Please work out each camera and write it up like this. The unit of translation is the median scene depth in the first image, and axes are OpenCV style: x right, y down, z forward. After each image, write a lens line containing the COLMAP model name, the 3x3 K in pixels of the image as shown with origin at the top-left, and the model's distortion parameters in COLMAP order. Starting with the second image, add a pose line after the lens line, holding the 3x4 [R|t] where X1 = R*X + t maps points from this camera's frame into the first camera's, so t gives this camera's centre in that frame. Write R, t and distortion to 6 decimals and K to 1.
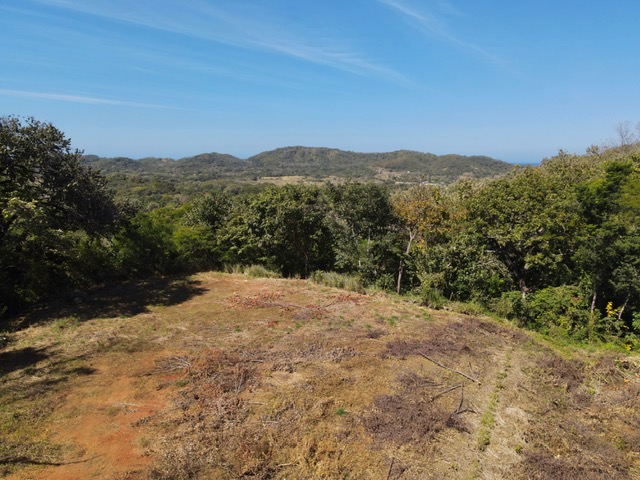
lens RADIAL K [[473.2, 0, 320.0], [0, 473.2, 235.0], [0, 0, 1]] dist [0.015752, 0.005777]
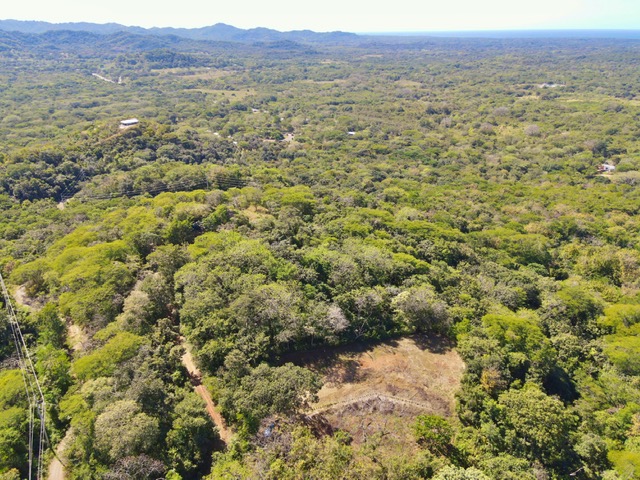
lens RADIAL K [[473.2, 0, 318.9], [0, 473.2, 238.4], [0, 0, 1]] dist [0.015752, 0.005777]
pose [[0.137012, 0.397879, -0.907150, 2.850352], [-0.151326, 0.913444, 0.377784, -2.129876], [0.978942, 0.085514, 0.185362, -0.786562]]
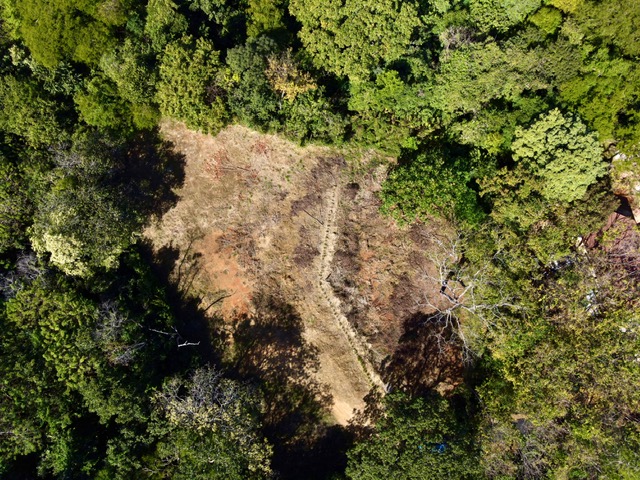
lens RADIAL K [[473.2, 0, 316.9], [0, 473.2, 237.5], [0, 0, 1]] dist [0.015752, 0.005777]
pose [[0.951935, -0.305792, -0.017631, 0.207305], [0.055571, 0.115815, 0.991715, -1.794354], [-0.301216, -0.945028, 0.127242, 0.336591]]
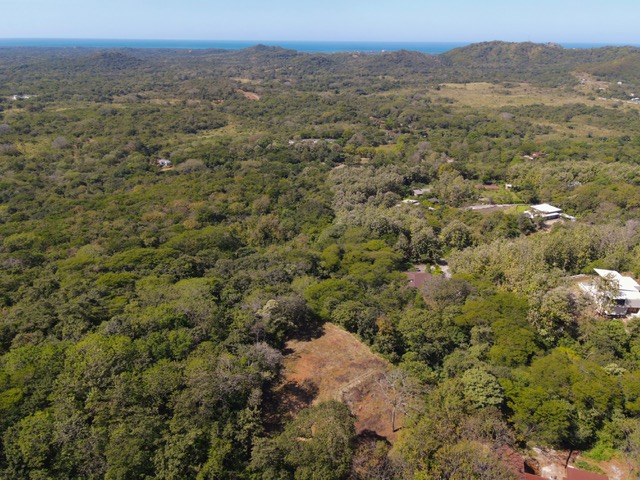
lens RADIAL K [[473.2, 0, 318.1], [0, 473.2, 243.6], [0, 0, 1]] dist [0.015752, 0.005777]
pose [[0.924904, 0.152913, -0.348095, 1.094043], [-0.061741, 0.963811, 0.259339, -1.833780], [0.375154, -0.218372, 0.900873, -2.758233]]
